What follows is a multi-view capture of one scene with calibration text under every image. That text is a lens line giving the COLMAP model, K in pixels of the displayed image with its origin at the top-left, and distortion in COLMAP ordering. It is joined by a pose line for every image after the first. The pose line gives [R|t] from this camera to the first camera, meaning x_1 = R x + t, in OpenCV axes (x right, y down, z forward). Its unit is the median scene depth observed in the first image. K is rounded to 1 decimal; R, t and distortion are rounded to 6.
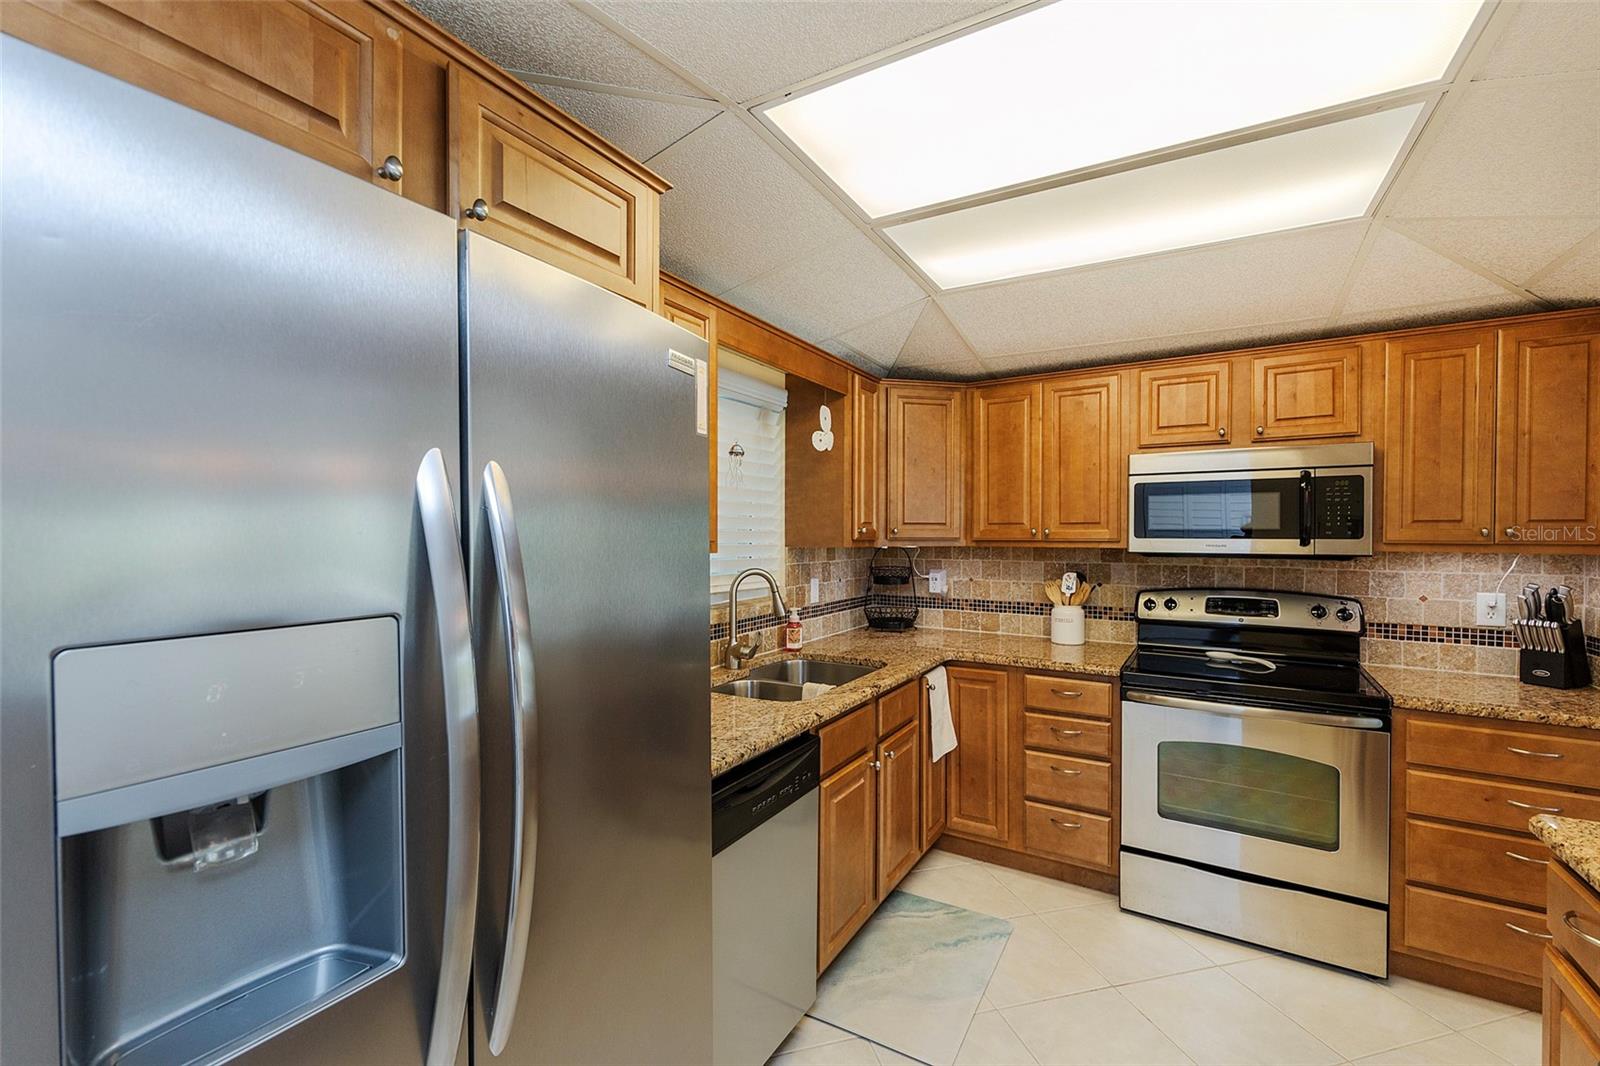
lens RADIAL K [[672.4, 0, 824.1], [0, 672.4, 540.3], [0, 0, 1]] dist [-0.001005, 0.000060]
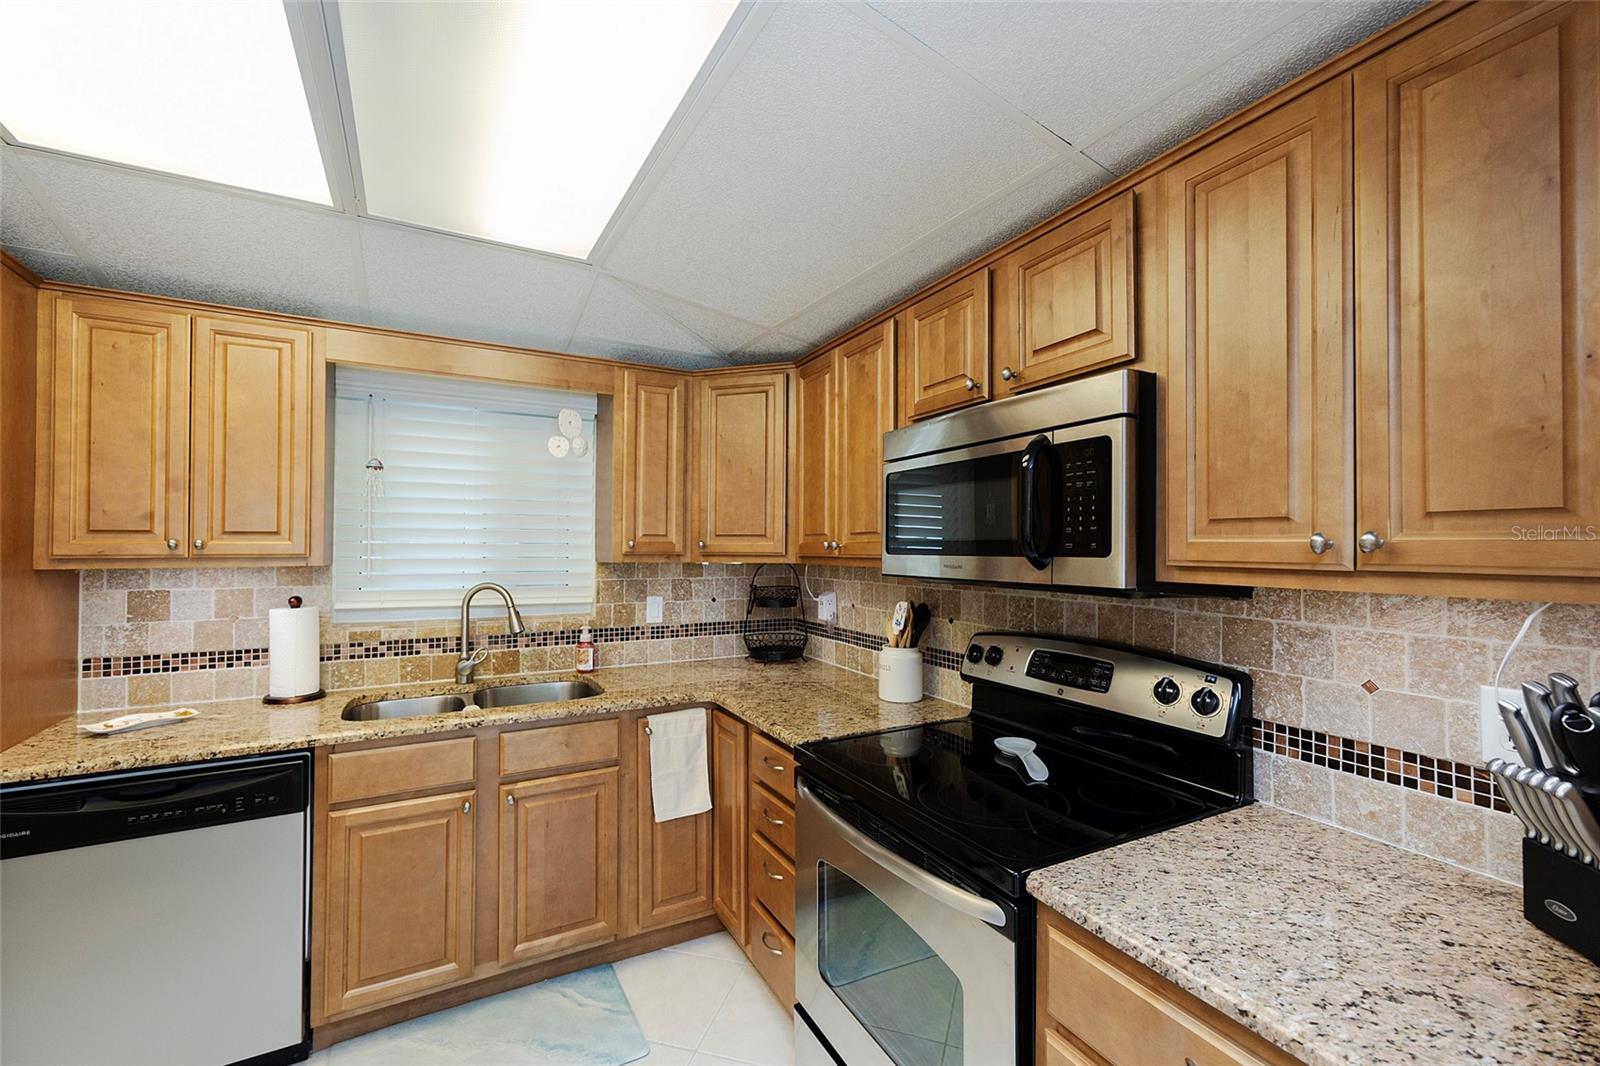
lens RADIAL K [[672.4, 0, 824.1], [0, 672.4, 540.3], [0, 0, 1]] dist [-0.001005, 0.000060]
pose [[0.861067, -0.004378, -0.508473, 0.785613], [-0.007549, 0.999743, -0.021391, -0.002113], [0.508436, 0.022257, 0.860812, 0.393553]]
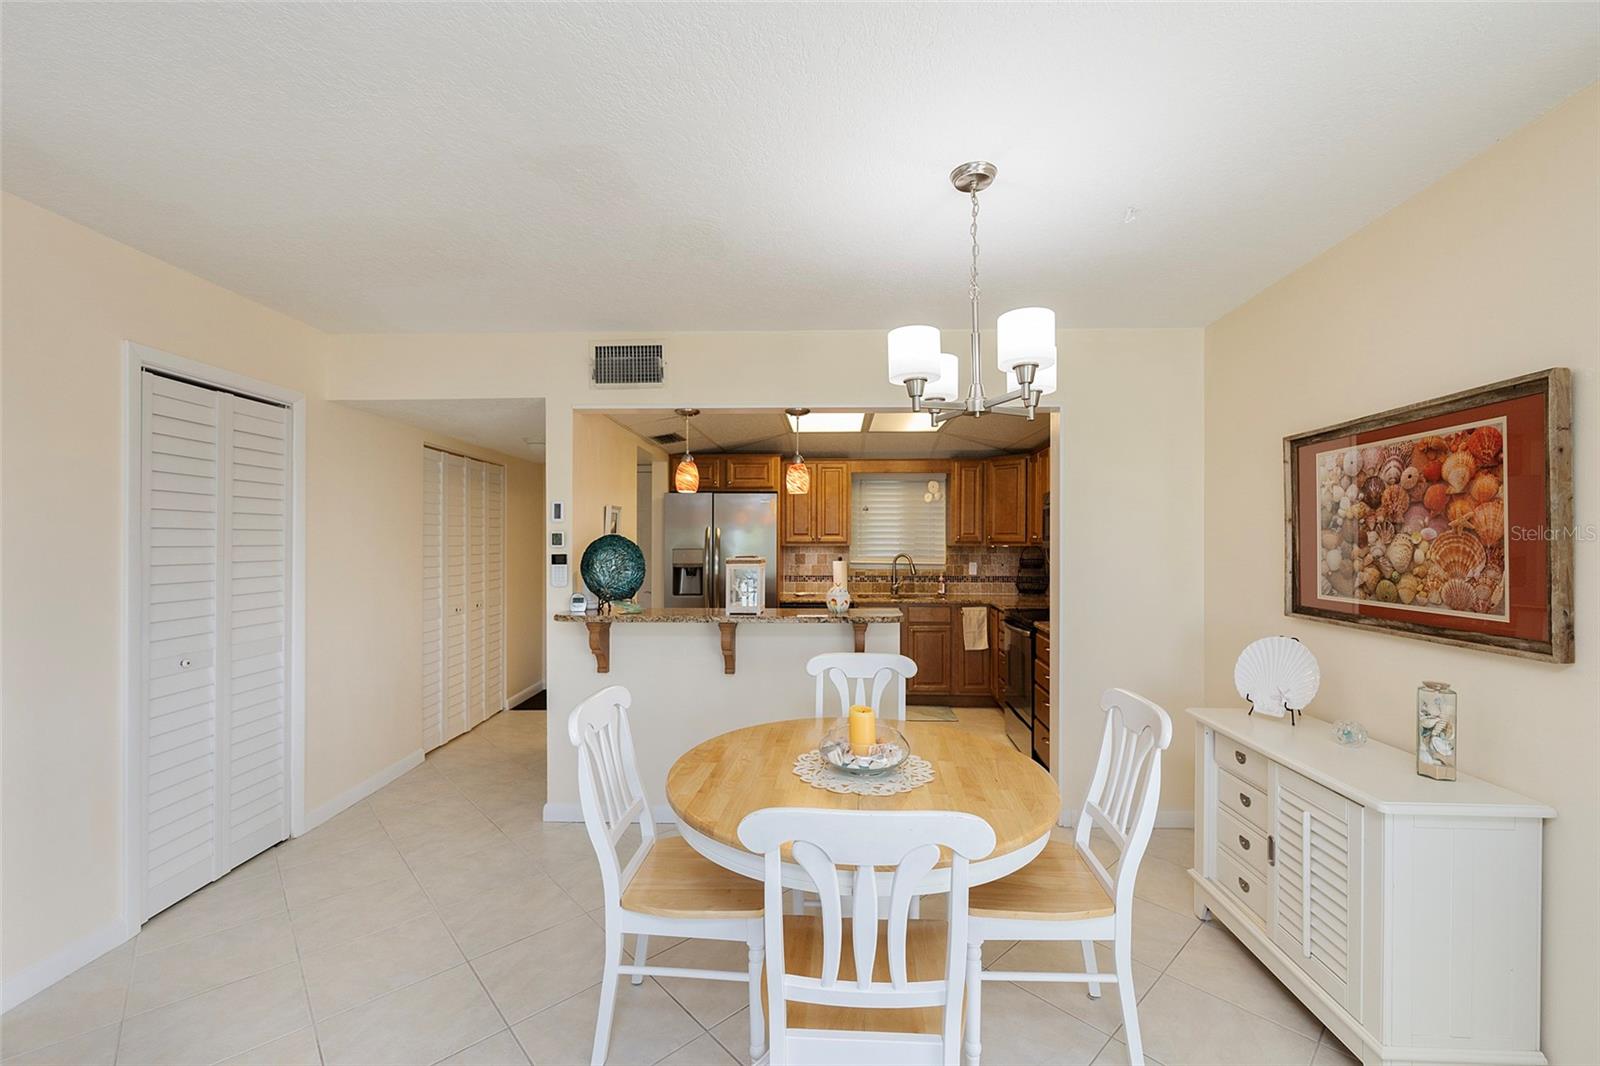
lens RADIAL K [[641.7, 0, 805.2], [0, 641.7, 543.4], [0, 0, 1]] dist [0.000801, 0.000331]
pose [[0.426027, 0.001139, -0.904710, 1.777462], [-0.011957, 0.999919, -0.004372, 0.018986], [0.904631, 0.012681, 0.426006, -0.292427]]
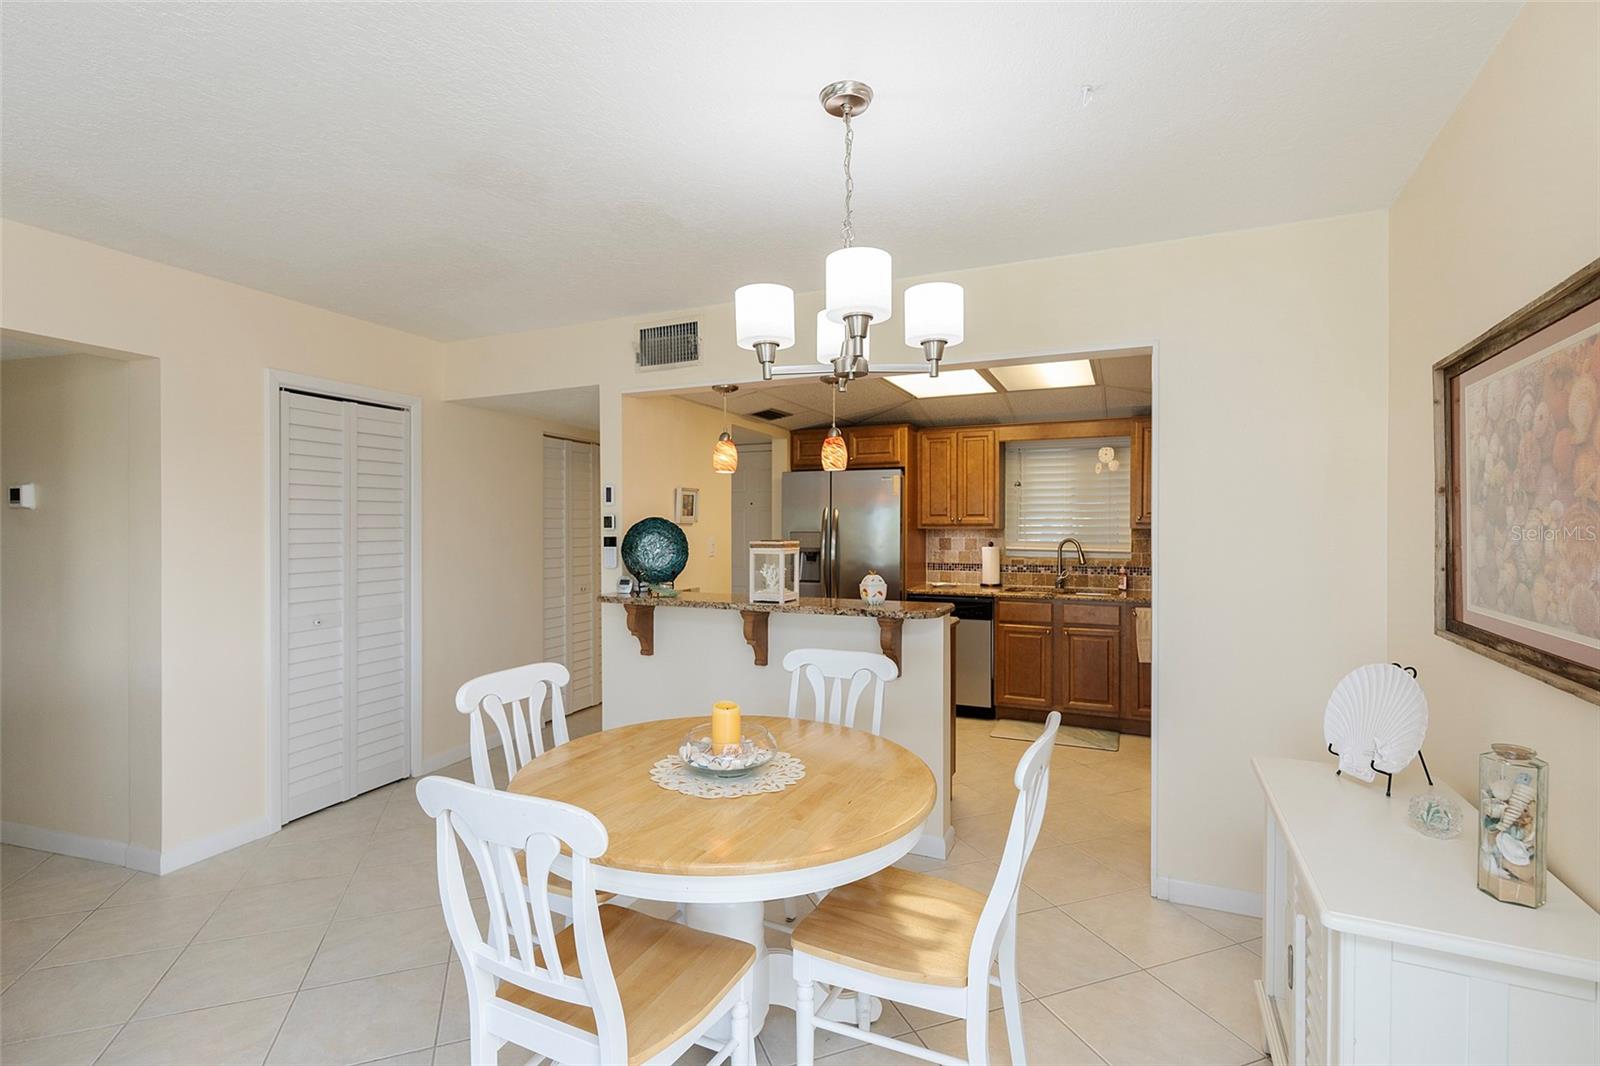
lens RADIAL K [[722.3, 0, 779.3], [0, 722.3, 529.4], [0, 0, 1]] dist [0.002047, 0.000035]
pose [[0.046508, 0.005825, -0.998901, 1.891549], [-0.011861, 0.999916, 0.005279, 0.014510], [0.998847, 0.011603, 0.046573, 0.058385]]
